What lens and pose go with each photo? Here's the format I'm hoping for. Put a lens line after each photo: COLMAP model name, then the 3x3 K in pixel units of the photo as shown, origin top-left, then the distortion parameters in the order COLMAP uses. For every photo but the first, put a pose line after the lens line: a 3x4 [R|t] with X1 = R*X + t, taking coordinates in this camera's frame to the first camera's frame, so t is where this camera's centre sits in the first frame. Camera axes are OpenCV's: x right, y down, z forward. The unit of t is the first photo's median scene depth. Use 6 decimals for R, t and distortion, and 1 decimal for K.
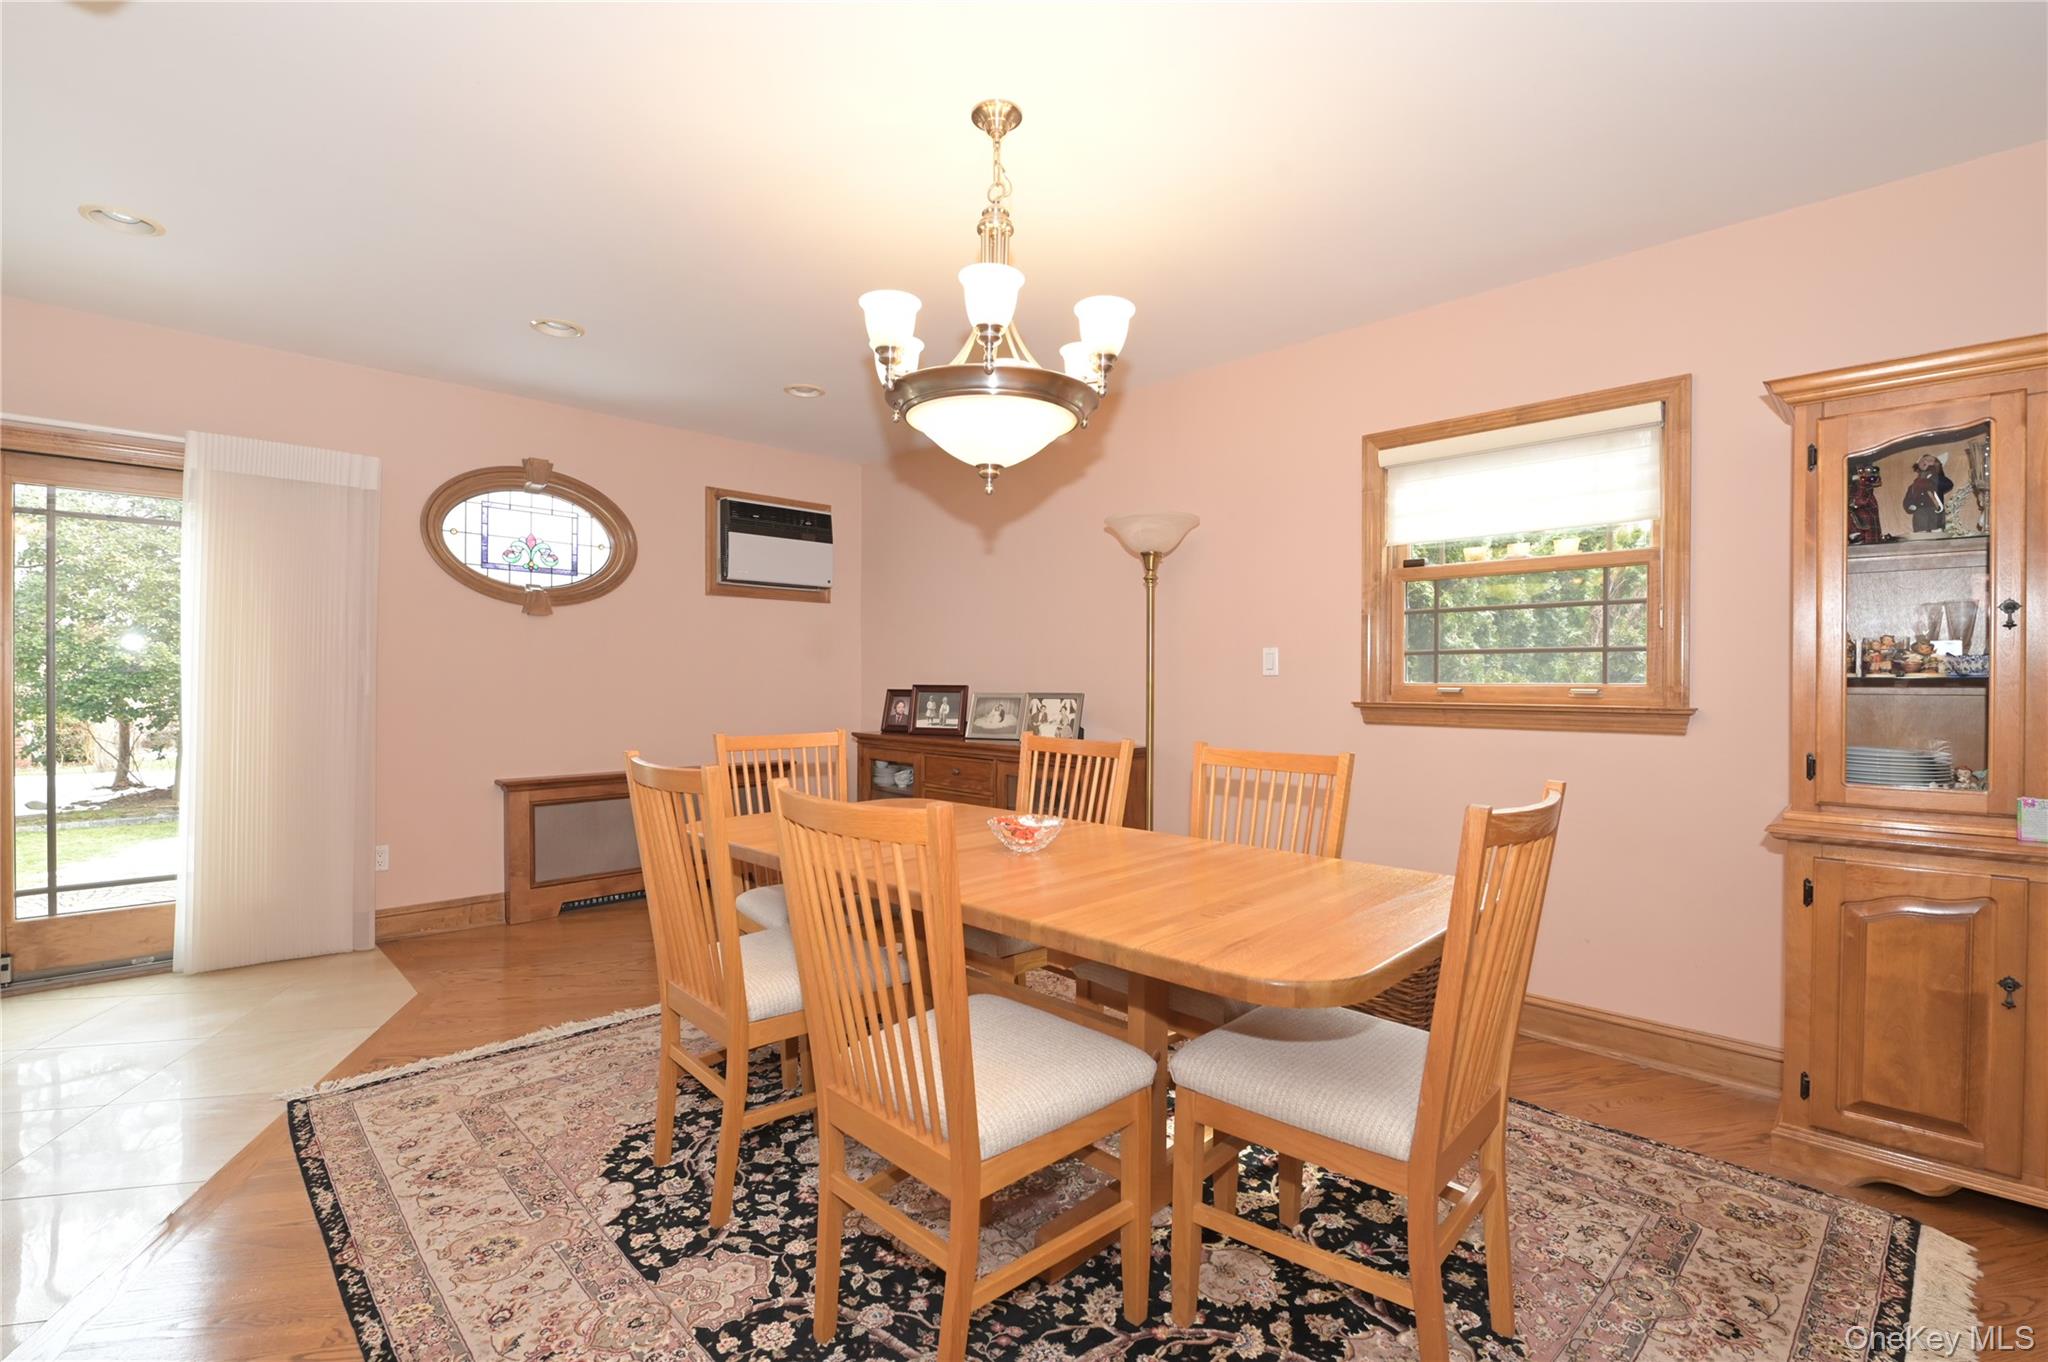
lens RADIAL K [[930.3, 0, 1016.4], [0, 930.3, 669.3], [0, 0, 1]] dist [-0.008555, -0.001550]
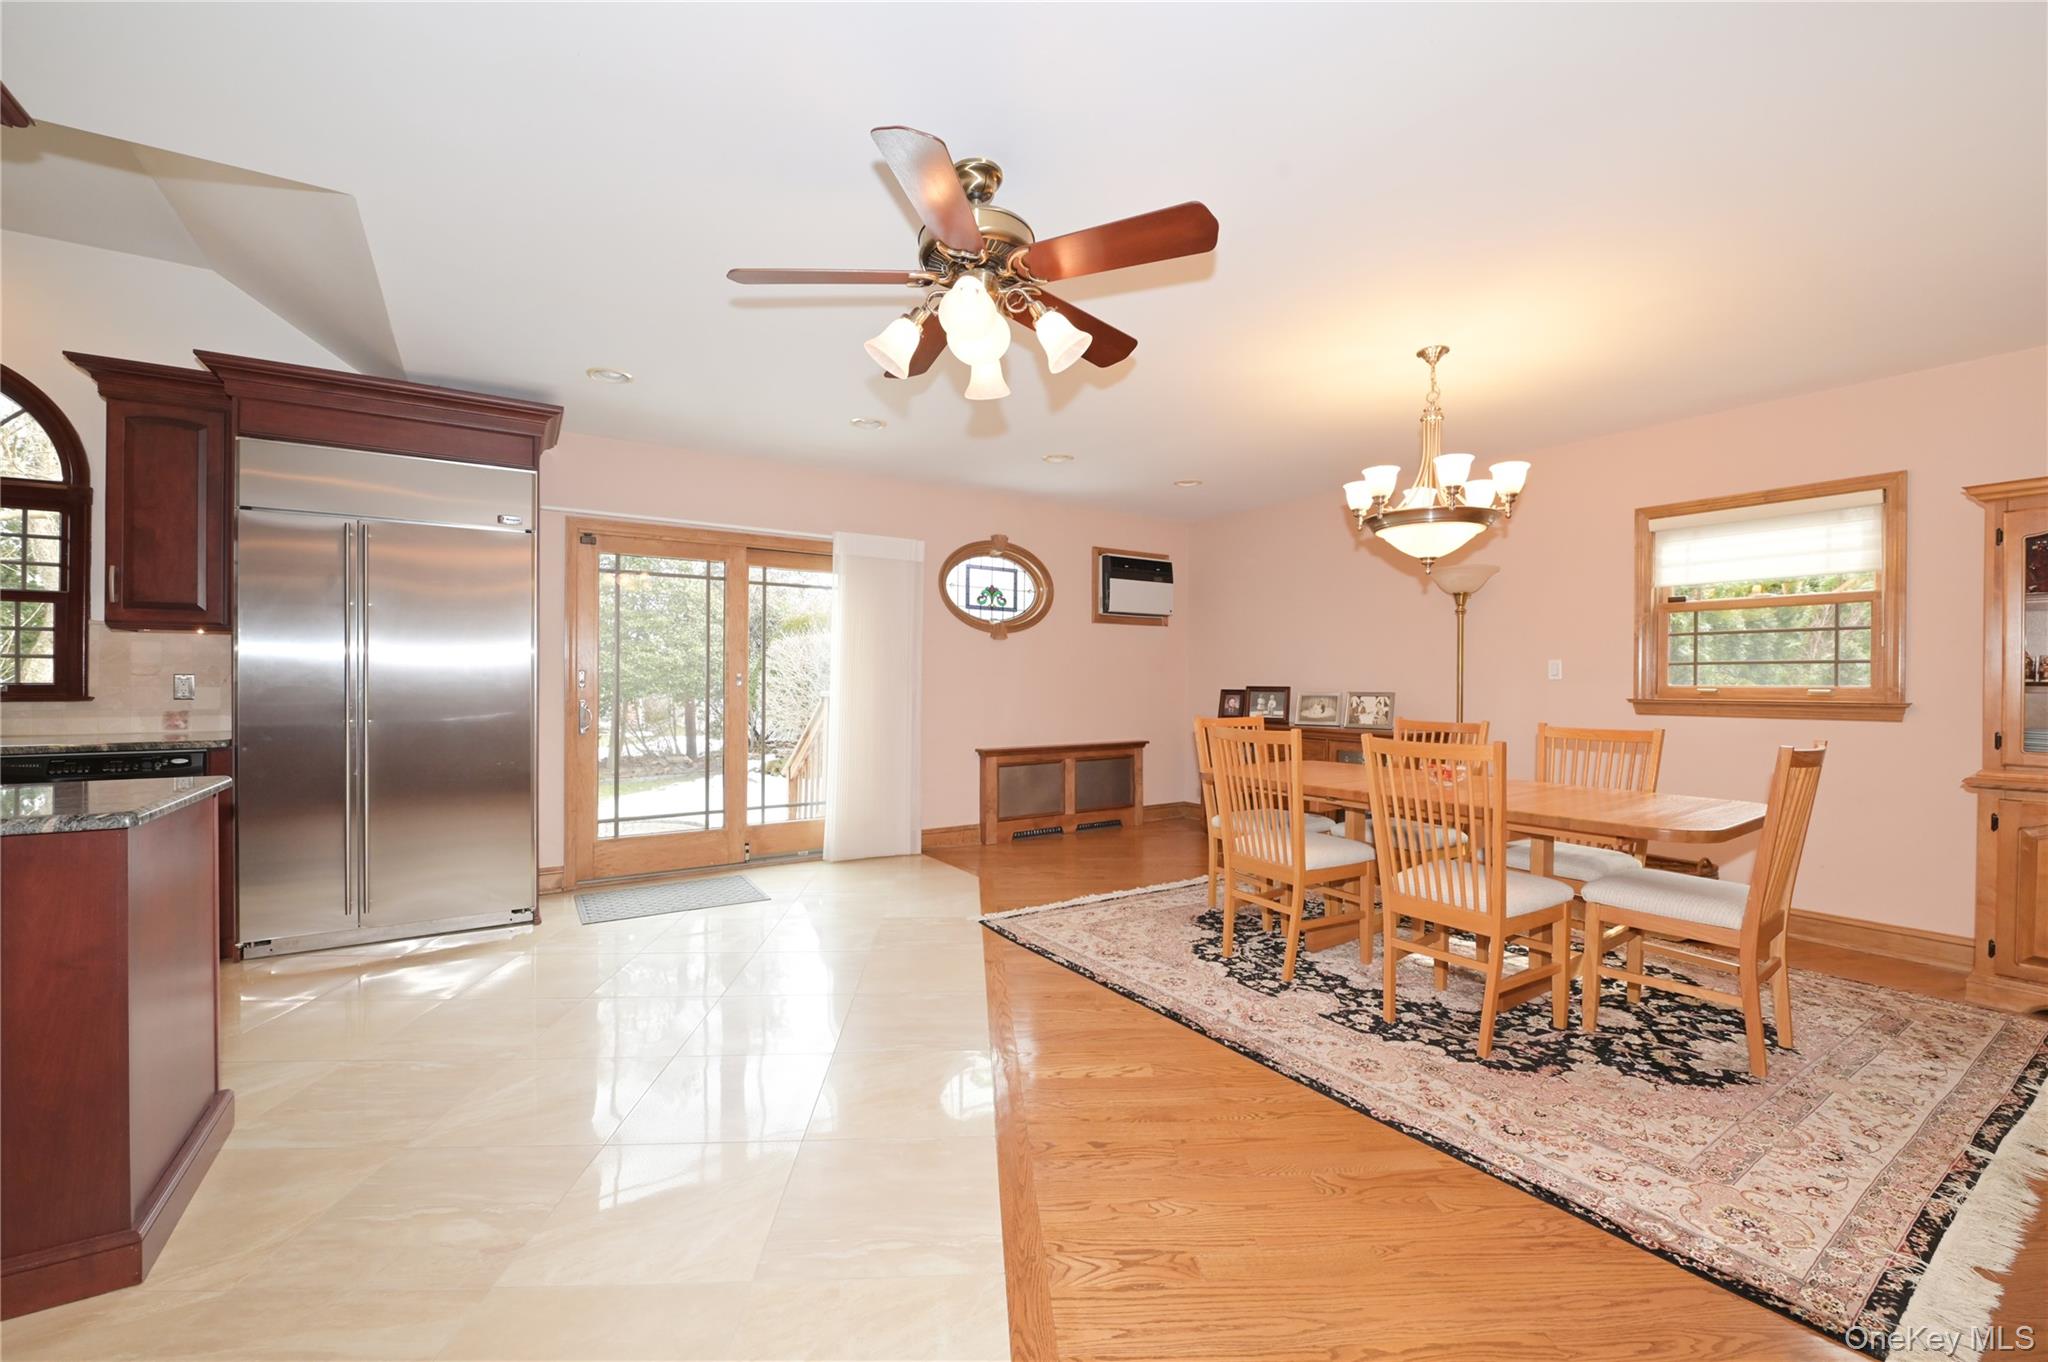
lens RADIAL K [[824.3, 0, 1023.0], [0, 824.3, 674.8], [0, 0, 1]] dist [-0.015198, -0.001623]
pose [[0.980272, -0.001522, -0.197648, -0.358998], [0.002175, 0.999993, 0.003085, -0.008404], [0.197642, -0.003454, 0.980268, -0.486708]]
